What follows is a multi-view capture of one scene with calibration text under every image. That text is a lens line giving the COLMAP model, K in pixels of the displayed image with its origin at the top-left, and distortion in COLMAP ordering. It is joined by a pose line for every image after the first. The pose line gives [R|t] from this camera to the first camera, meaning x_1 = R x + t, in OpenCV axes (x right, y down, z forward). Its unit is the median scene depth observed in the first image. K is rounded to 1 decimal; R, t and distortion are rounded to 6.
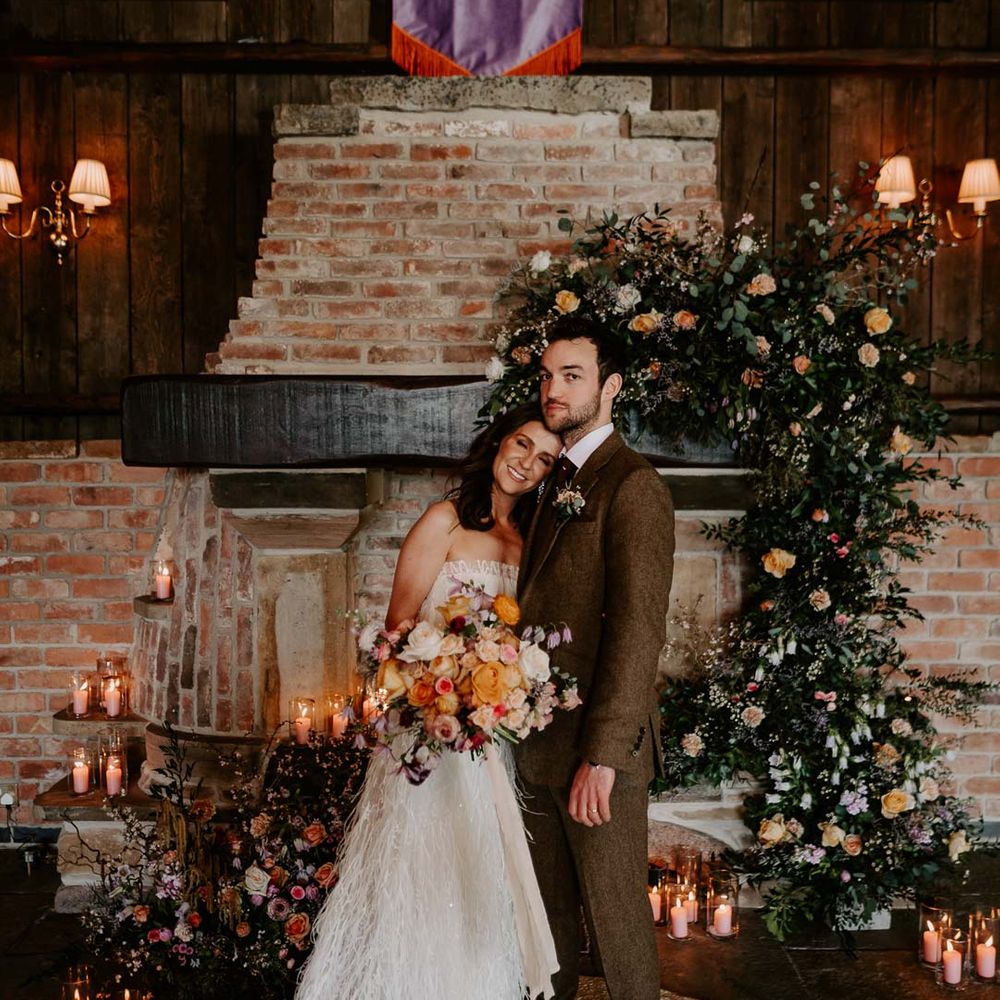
lens RADIAL K [[1051.8, 0, 515.9], [0, 1051.8, 523.7], [0, 0, 1]] dist [-0.042967, 0.013822]
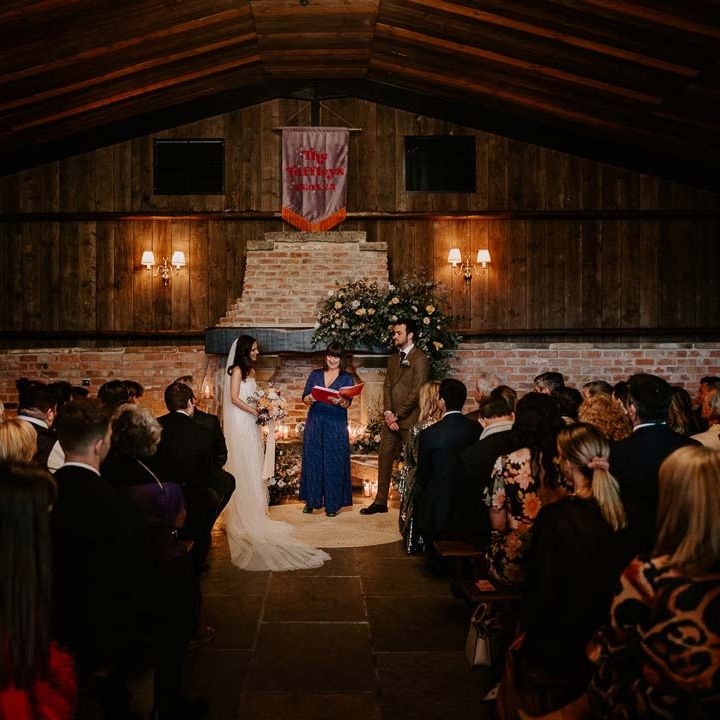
lens RADIAL K [[804.5, 0, 311.6], [0, 804.5, 361.0], [0, 0, 1]] dist [-0.038075, 0.001802]
pose [[0.999559, -0.003637, -0.029460, 0.034700], [0.001996, 0.998455, -0.055527, 0.099601], [0.029617, 0.055444, 0.998022, -1.412832]]
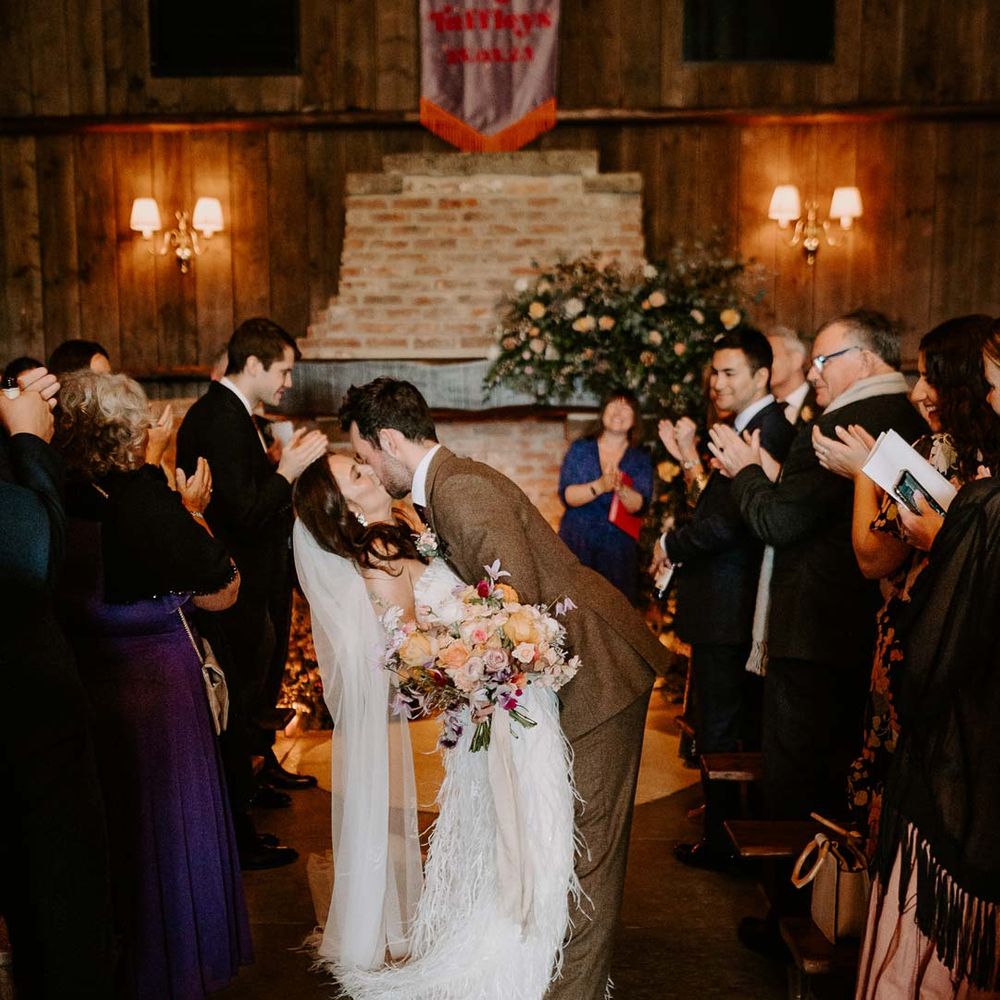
lens RADIAL K [[1493.8, 0, 464.8], [0, 1493.8, 681.9], [0, 0, 1]] dist [-0.046130, 0.040585]
pose [[0.998344, 0.000026, -0.057530, 0.062008], [0.006626, 0.993292, 0.115446, 0.081943], [0.057147, -0.115636, 0.991646, -1.208873]]
